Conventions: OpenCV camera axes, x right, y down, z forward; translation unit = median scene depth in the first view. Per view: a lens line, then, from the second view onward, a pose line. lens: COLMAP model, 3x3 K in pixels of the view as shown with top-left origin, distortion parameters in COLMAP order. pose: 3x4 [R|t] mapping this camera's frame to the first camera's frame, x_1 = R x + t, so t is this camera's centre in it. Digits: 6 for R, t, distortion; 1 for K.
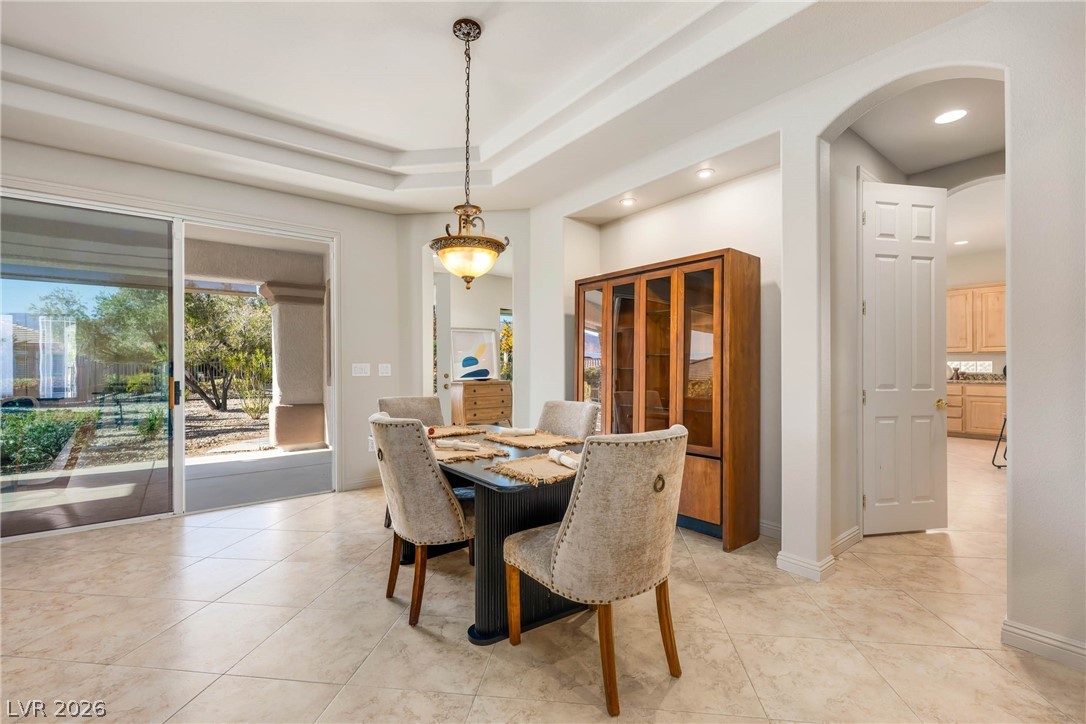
lens RADIAL K [[465.5, 0, 543.4], [0, 465.5, 366.1], [0, 0, 1]] dist [-0.001247, -0.000090]
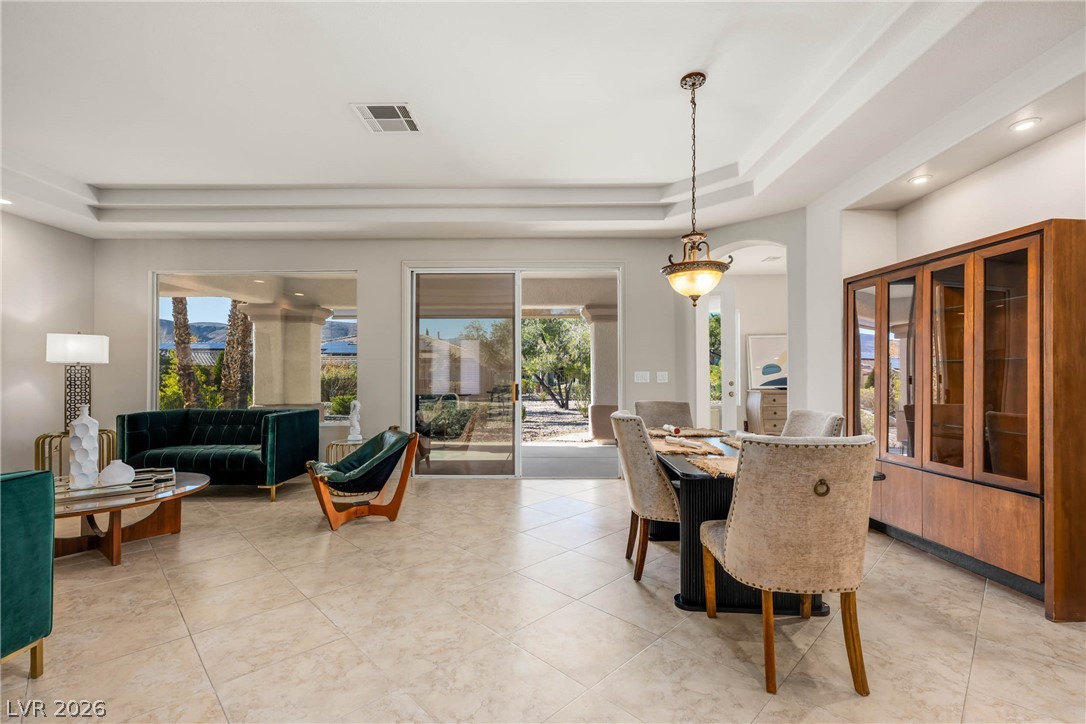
lens RADIAL K [[471.8, 0, 545.8], [0, 471.8, 367.4], [0, 0, 1]] dist [-0.000420, -0.000064]
pose [[0.785765, -0.006805, -0.618487, 0.179793], [-0.001629, 0.999913, -0.013071, -0.000211], [0.618522, 0.011278, 0.785686, -0.088430]]
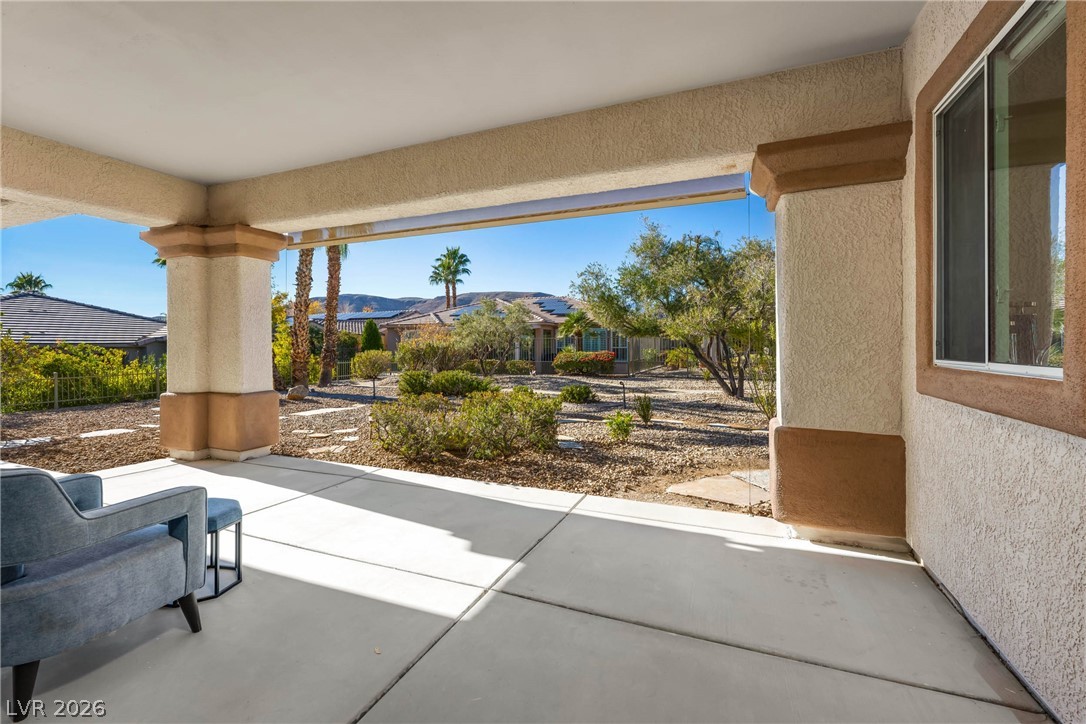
lens RADIAL K [[492.6, 0, 518.2], [0, 492.6, 343.1], [0, 0, 1]] dist [0.000026, -0.000073]
pose [[0.475155, 0.002249, -0.879899, -0.547213], [0.002416, 0.999990, 0.003861, 0.002301], [0.879899, -0.003960, 0.475145, 1.088044]]
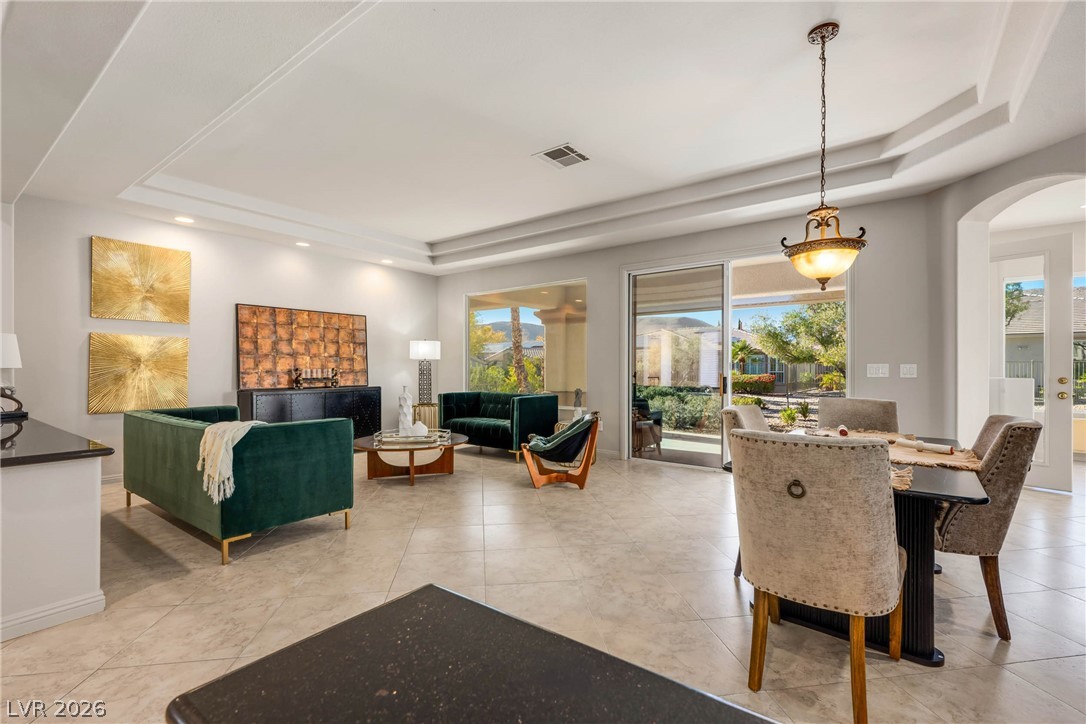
lens RADIAL K [[478.1, 0, 554.7], [0, 478.1, 367.8], [0, 0, 1]] dist [-0.000883, 0.000106]
pose [[0.271906, 0.004678, -0.962312, 0.459277], [-0.000967, 0.999989, 0.004588, -0.001326], [0.962323, -0.000317, 0.271908, 0.107263]]
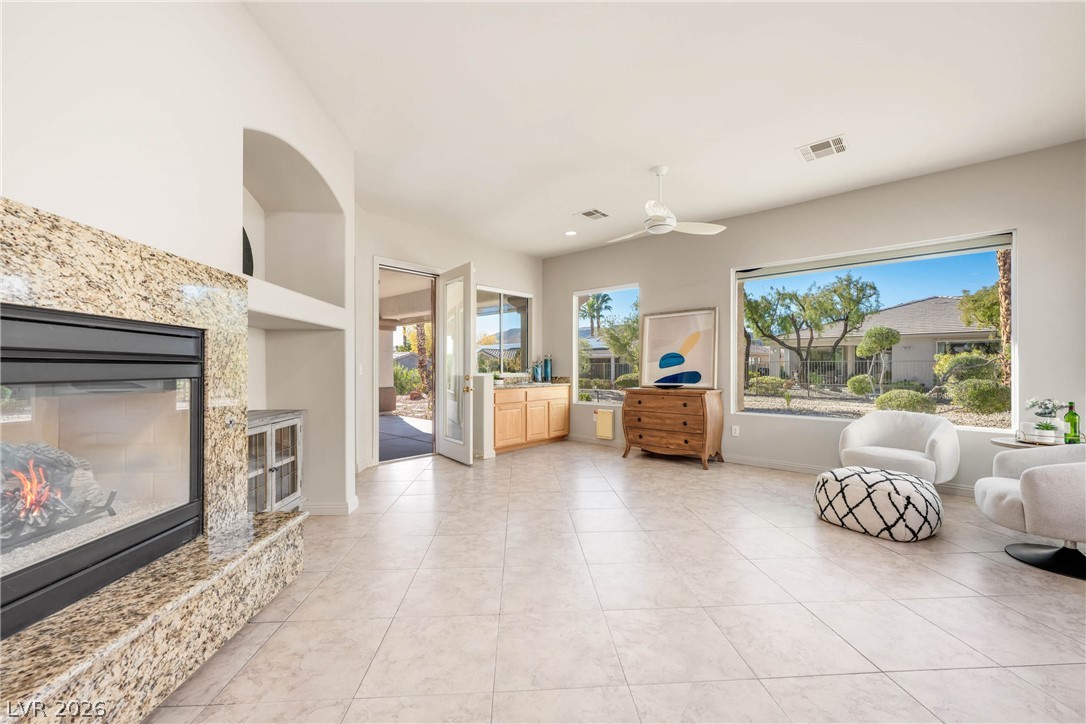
lens RADIAL K [[433.1, 0, 548.3], [0, 433.1, 366.5], [0, 0, 1]] dist [-0.000442, -0.000032]
pose [[0.187113, 0.003892, -0.982331, 1.042403], [-0.000046, 0.999992, 0.003953, -0.006281], [0.982338, -0.000694, 0.187112, 1.666688]]
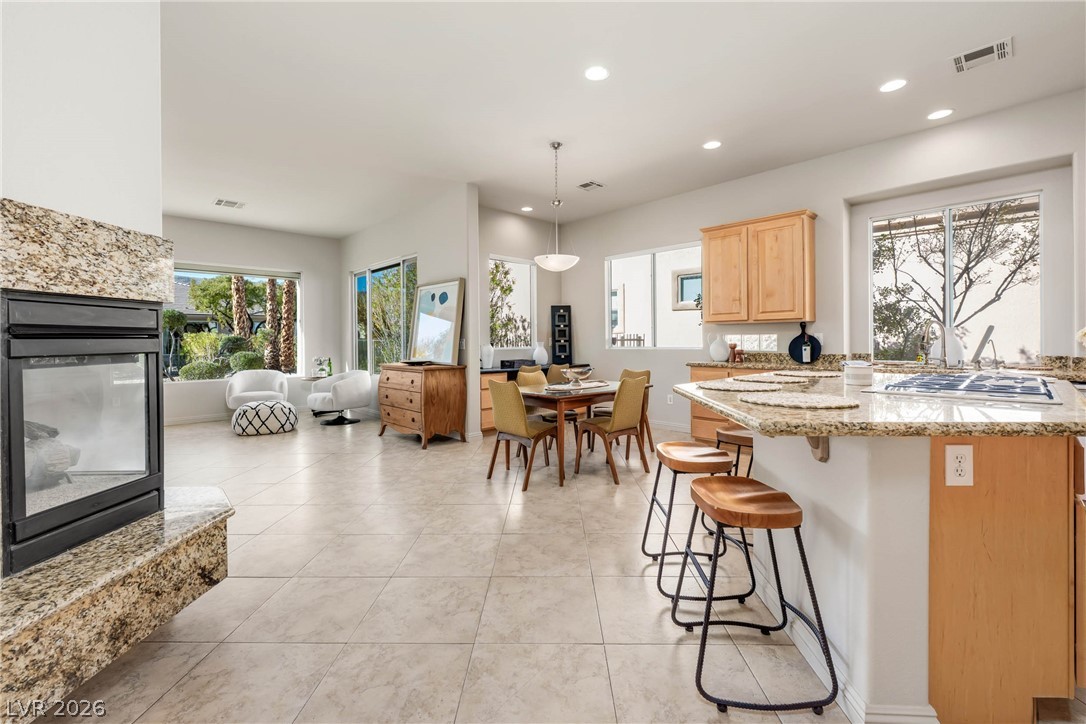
lens RADIAL K [[456.8, 0, 538.2], [0, 456.8, 340.8], [0, 0, 1]] dist [-0.001573, -0.000136]
pose [[0.995298, -0.003621, 0.096795, 1.119415], [0.003653, 0.999993, -0.000150, -0.003920], [-0.096793, 0.000502, 0.995304, 0.760945]]
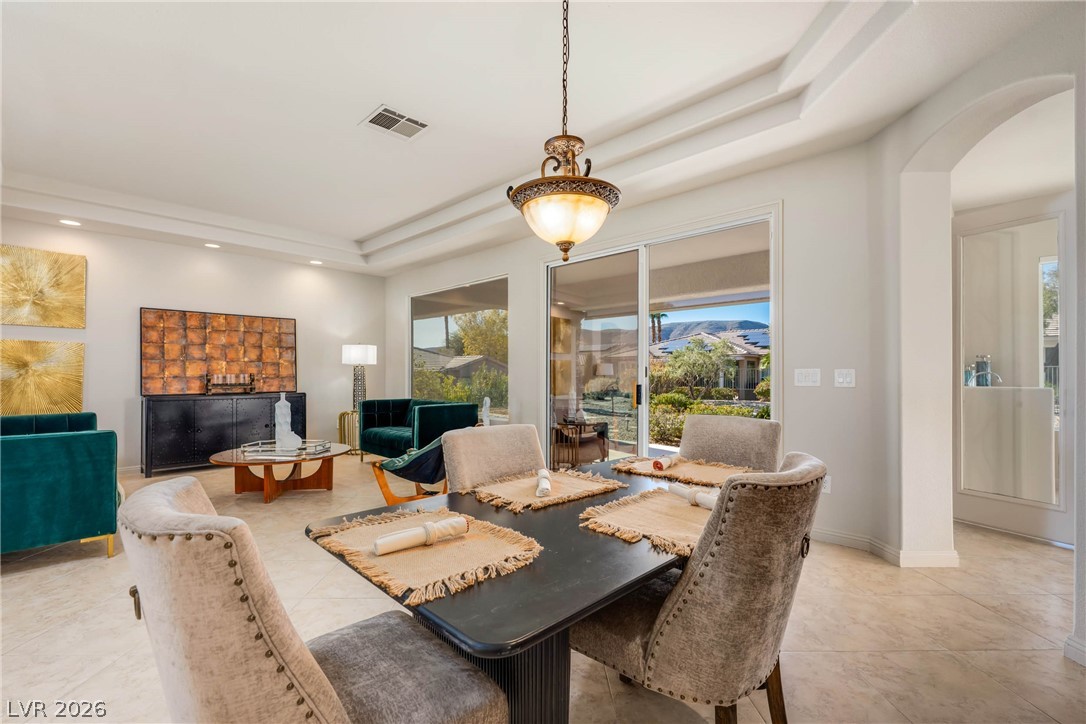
lens RADIAL K [[473.1, 0, 544.6], [0, 473.1, 370.8], [0, 0, 1]] dist [0.000972, -0.000027]
pose [[0.136144, 0.000078, -0.990689, 0.356998], [-0.001369, 0.999999, -0.000109, -0.001863], [0.990688, 0.001371, 0.136144, 0.592558]]
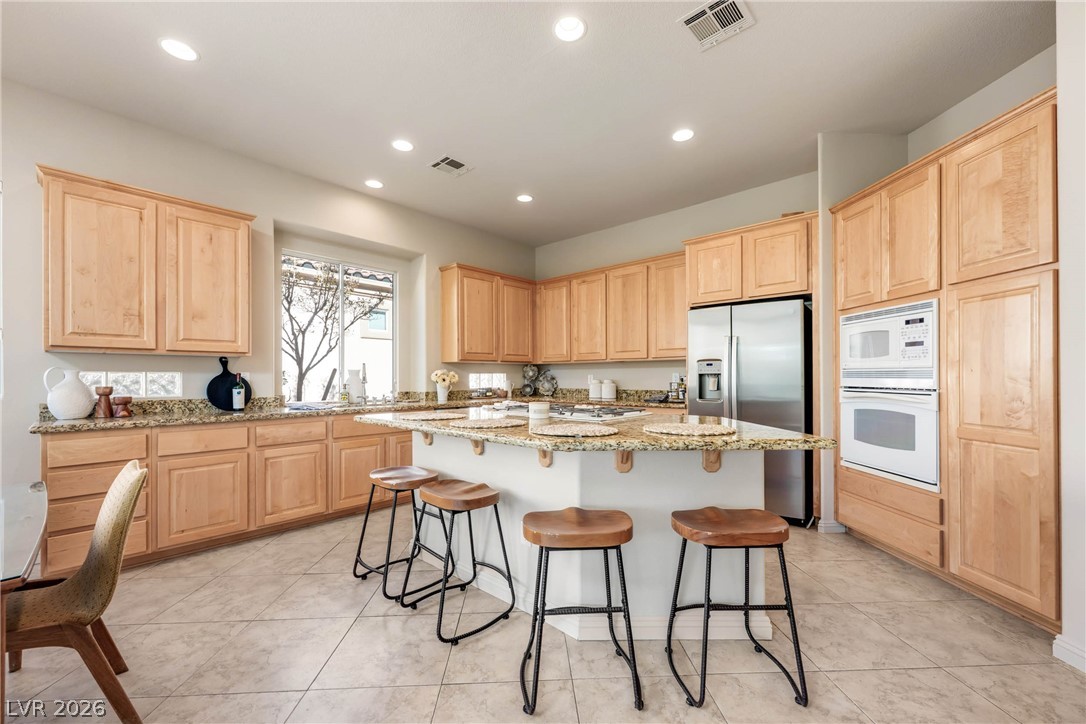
lens RADIAL K [[435.5, 0, 542.9], [0, 435.5, 376.1], [0, 0, 1]] dist [-0.000563, -0.000069]
pose [[-0.174734, 0.006117, 0.984597, 0.942974], [0.004106, 0.999977, -0.005484, -0.005478], [-0.984607, 0.003085, -0.174755, 1.438198]]
